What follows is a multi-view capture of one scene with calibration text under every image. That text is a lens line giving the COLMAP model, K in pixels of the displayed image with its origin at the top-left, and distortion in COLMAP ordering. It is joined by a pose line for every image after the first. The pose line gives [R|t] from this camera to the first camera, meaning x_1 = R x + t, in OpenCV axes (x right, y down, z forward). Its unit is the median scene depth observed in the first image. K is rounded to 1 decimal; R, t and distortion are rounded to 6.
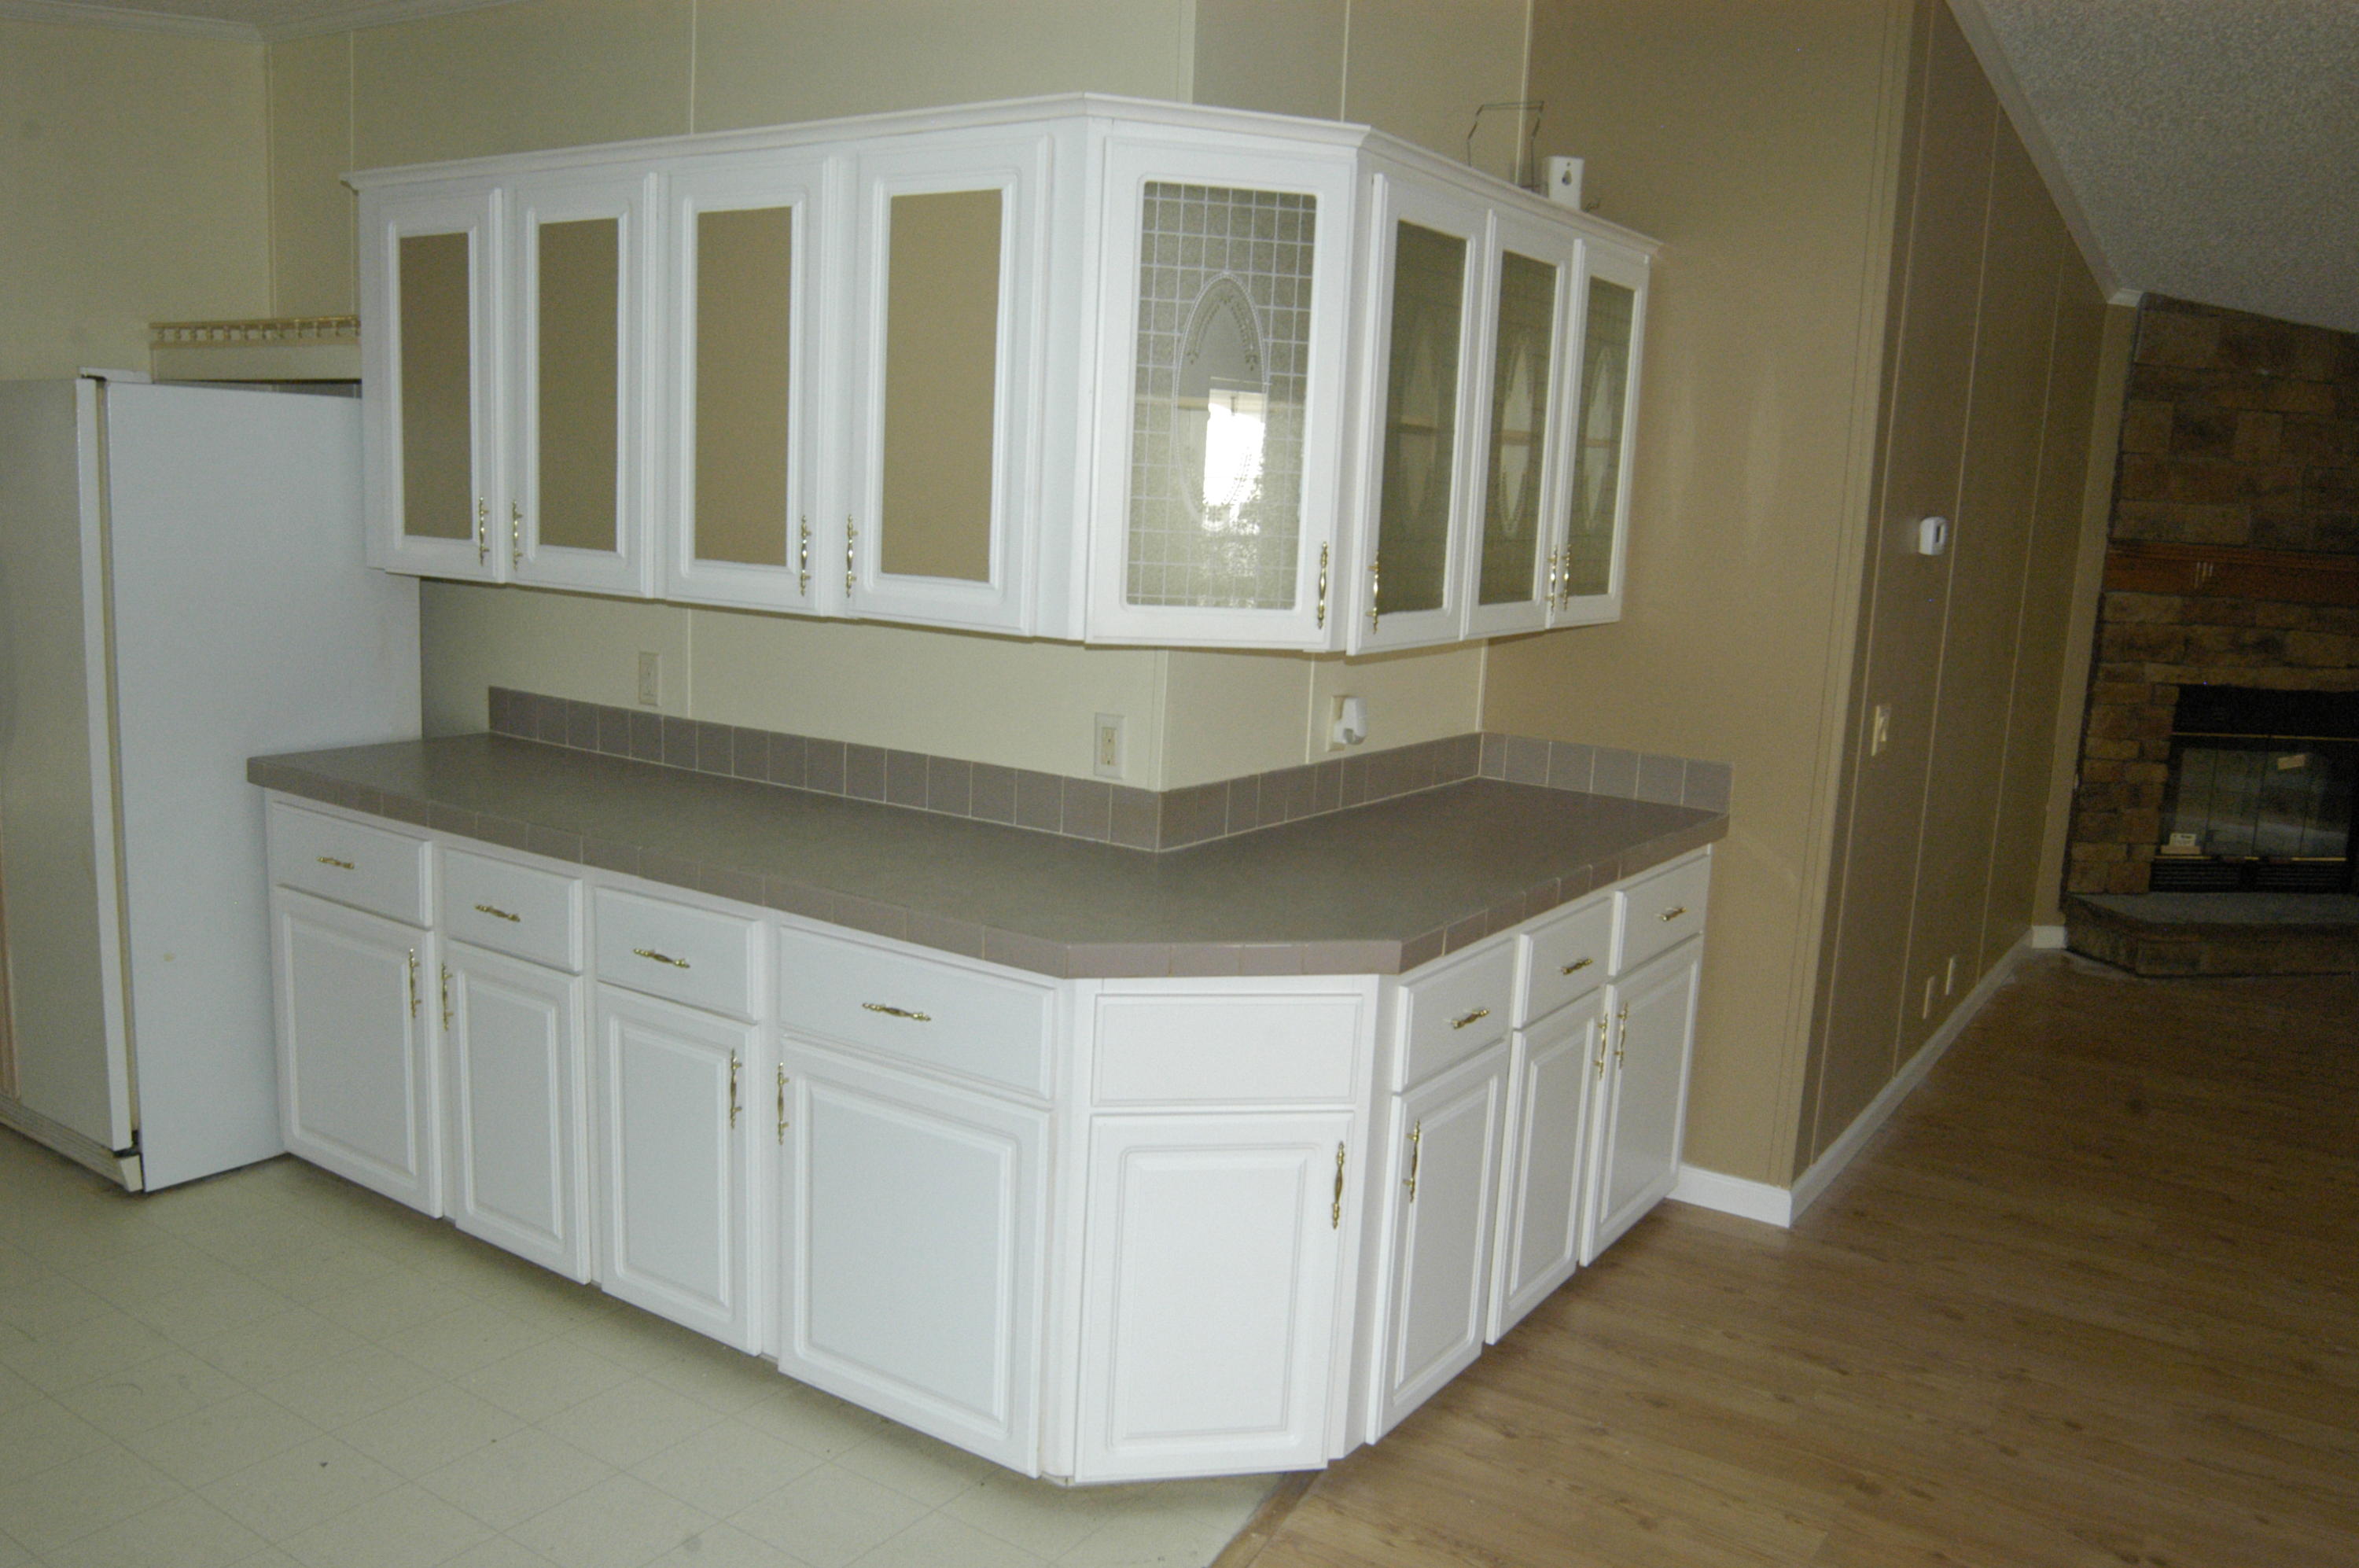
lens RADIAL K [[1841.0, 0, 1193.6], [0, 1841.0, 800.1], [0, 0, 1]] dist [-0.118880, 0.074814]
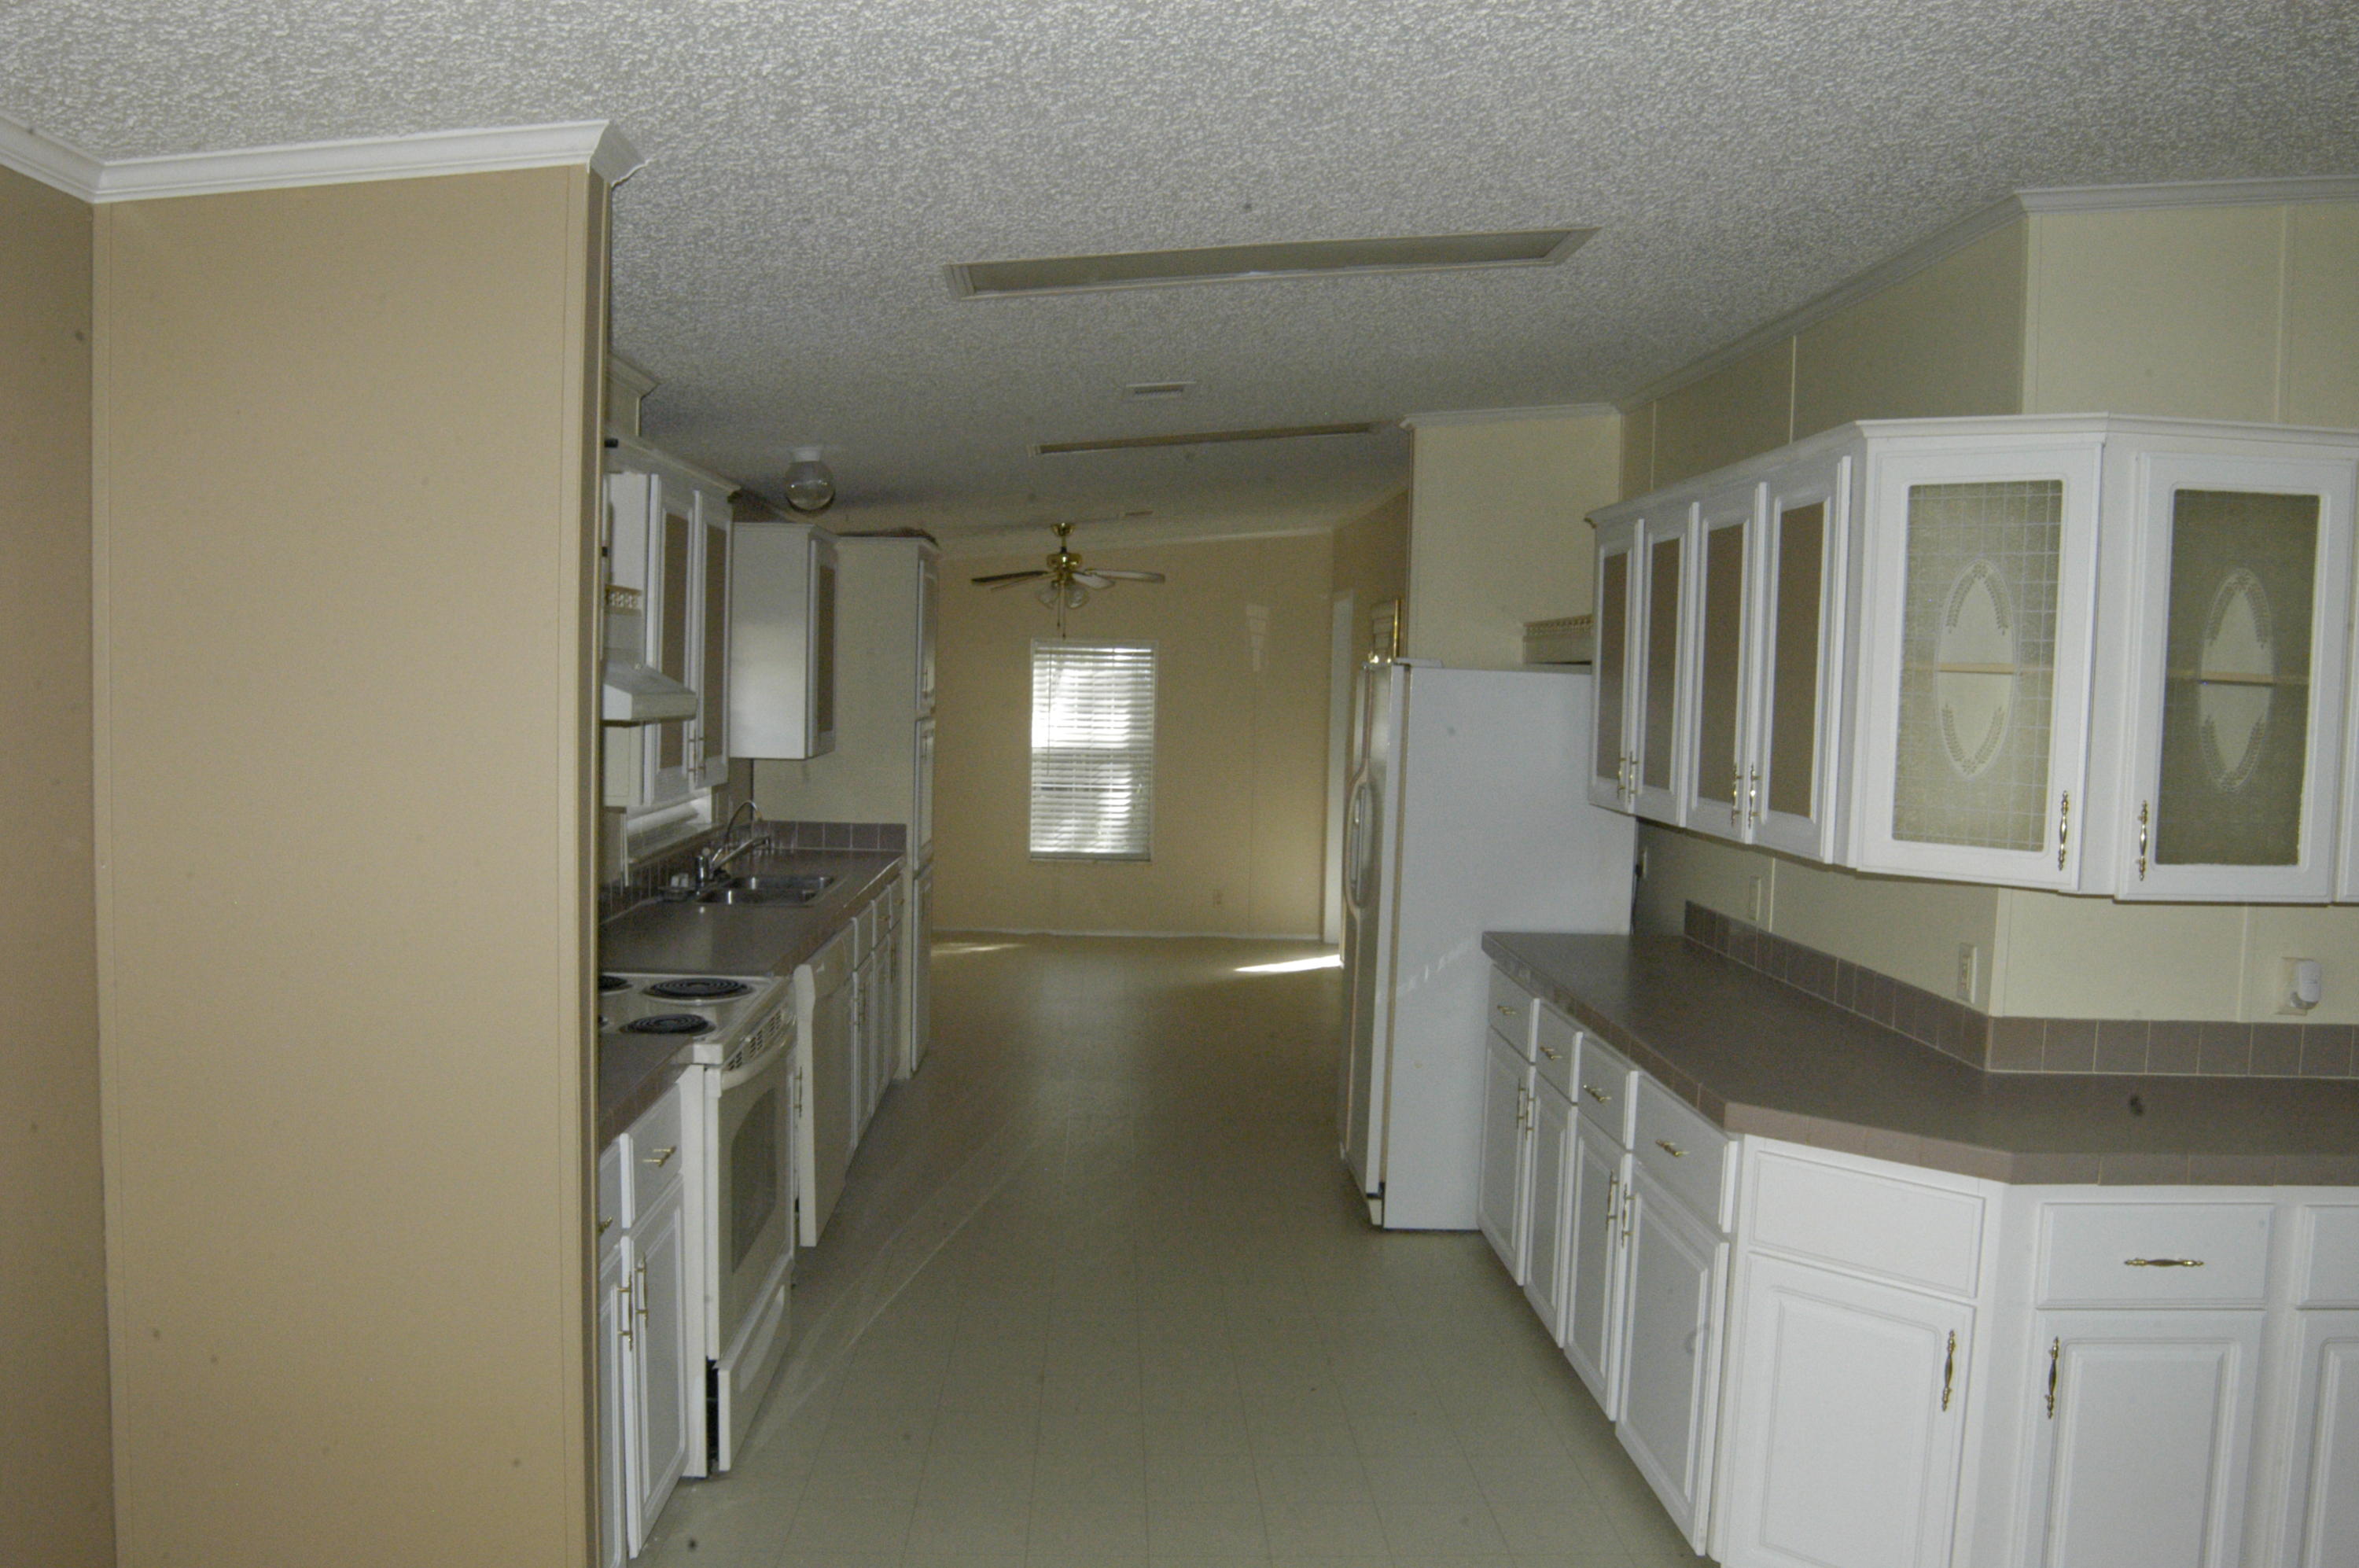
lens RADIAL K [[1841.0, 0, 1193.6], [0, 1841.0, 800.1], [0, 0, 1]] dist [-0.118880, 0.074814]
pose [[0.585014, 0.023653, -0.810678, 0.494843], [-0.142794, 0.986964, -0.074249, 0.013699], [0.798353, 0.159197, 0.580765, -0.022689]]
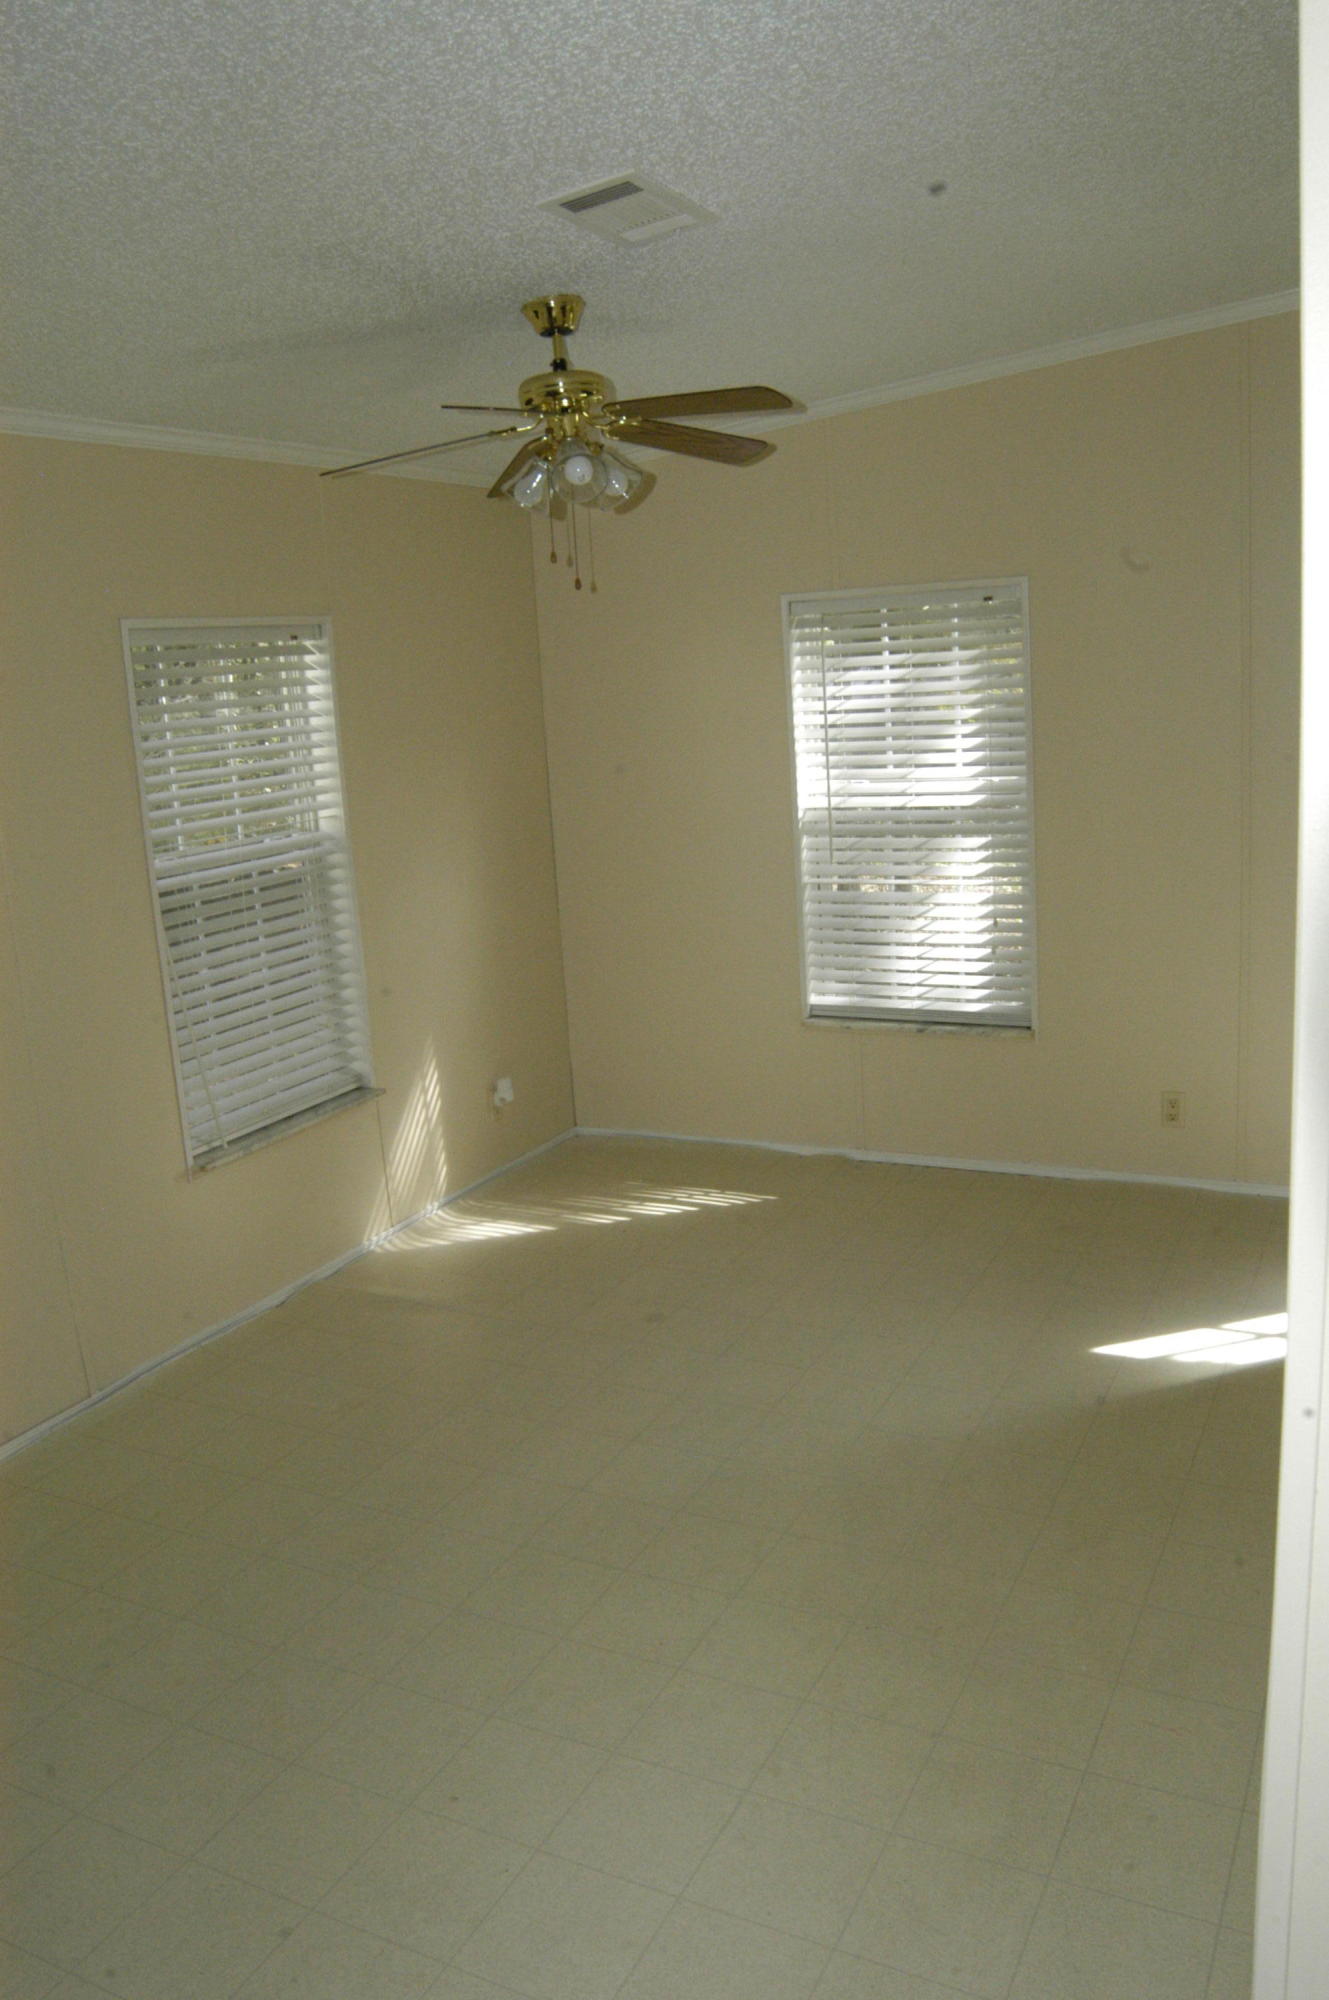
lens RADIAL K [[1560.8, 0, 664.5], [0, 1560.8, 1000.0], [0, 0, 1]] dist [-0.118880, 0.074814]
pose [[0.104613, 0.156096, -0.982186, -0.792006], [-0.112247, 0.983148, 0.144293, -0.277179], [0.988158, 0.095152, 0.120371, 1.249037]]
